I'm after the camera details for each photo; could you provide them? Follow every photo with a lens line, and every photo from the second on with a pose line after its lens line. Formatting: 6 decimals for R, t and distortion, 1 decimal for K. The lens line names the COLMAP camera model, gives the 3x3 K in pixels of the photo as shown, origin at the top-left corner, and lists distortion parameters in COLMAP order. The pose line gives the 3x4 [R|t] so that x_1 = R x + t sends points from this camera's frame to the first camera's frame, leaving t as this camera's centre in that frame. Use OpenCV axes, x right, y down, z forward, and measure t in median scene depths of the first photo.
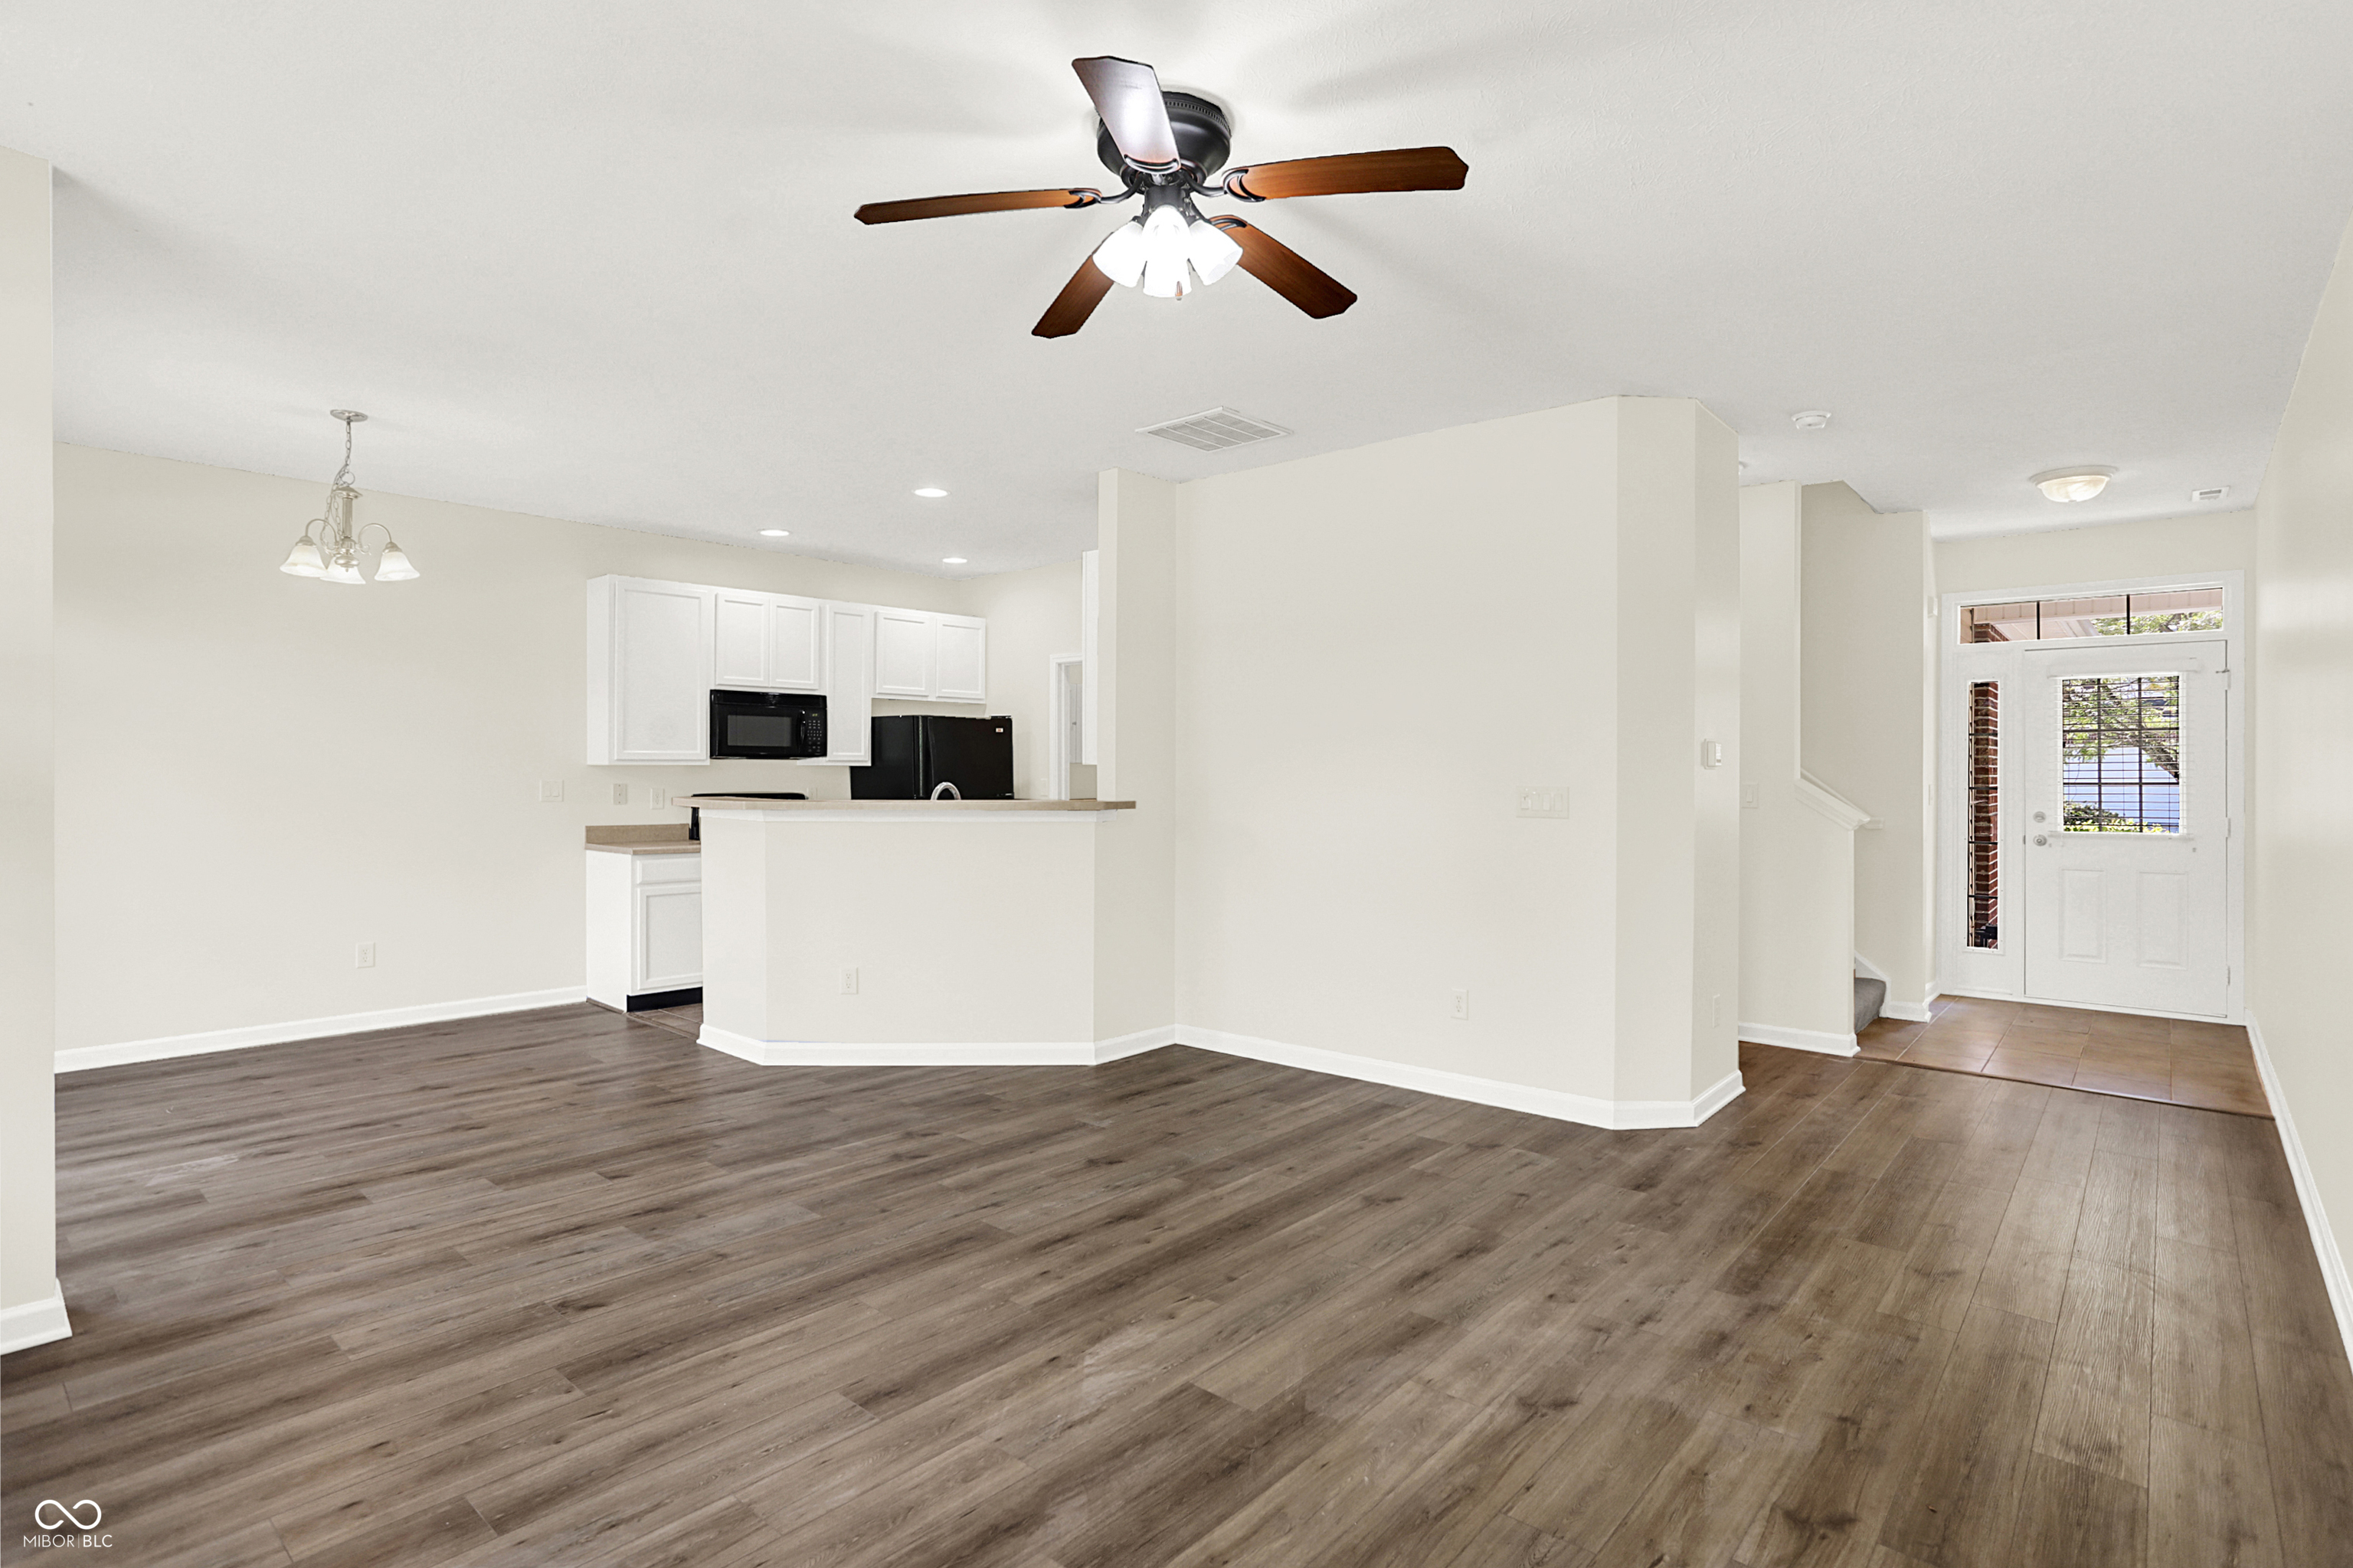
lens RADIAL K [[1176.6, 0, 1174.4], [0, 1176.6, 781.0], [0, 0, 1]] dist [-0.069006, 0.031646]
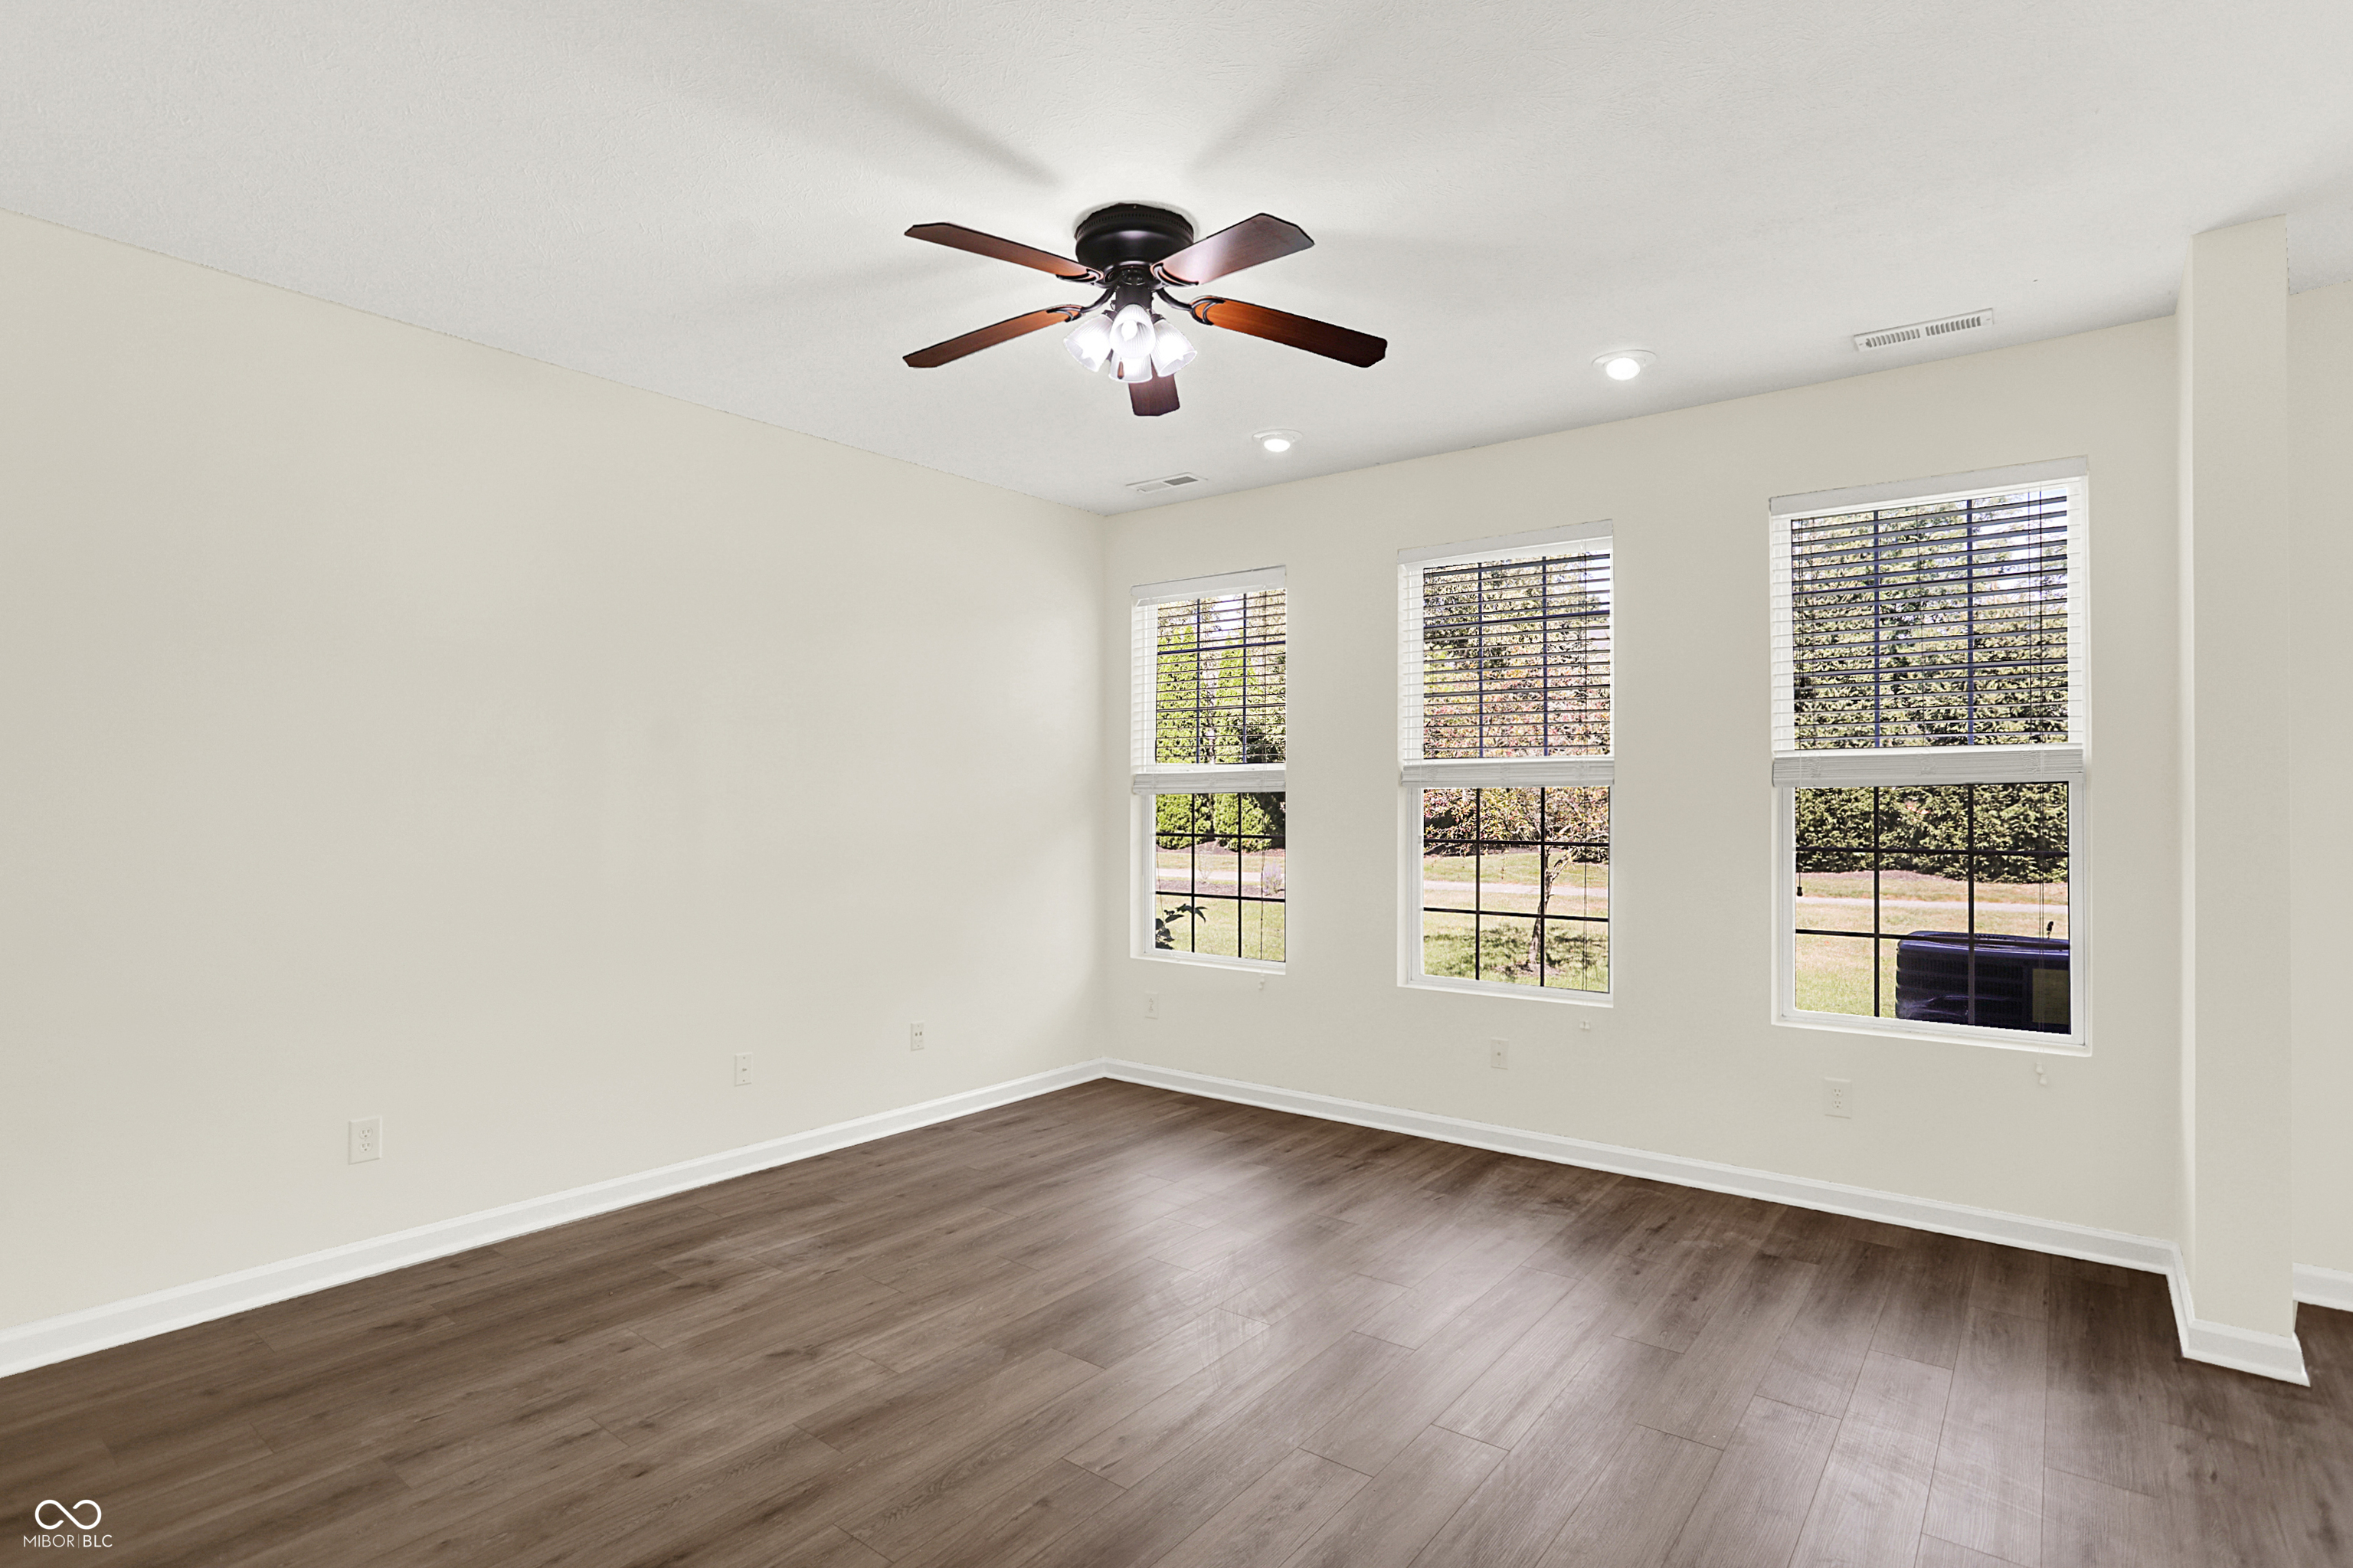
lens RADIAL K [[1176.6, 0, 1174.4], [0, 1176.6, 781.0], [0, 0, 1]] dist [-0.069006, 0.031646]
pose [[-0.998483, -0.008198, -0.054440, 0.007799], [-0.007695, 0.999926, -0.009447, -0.015415], [0.054513, -0.009013, -0.998472, 1.397287]]
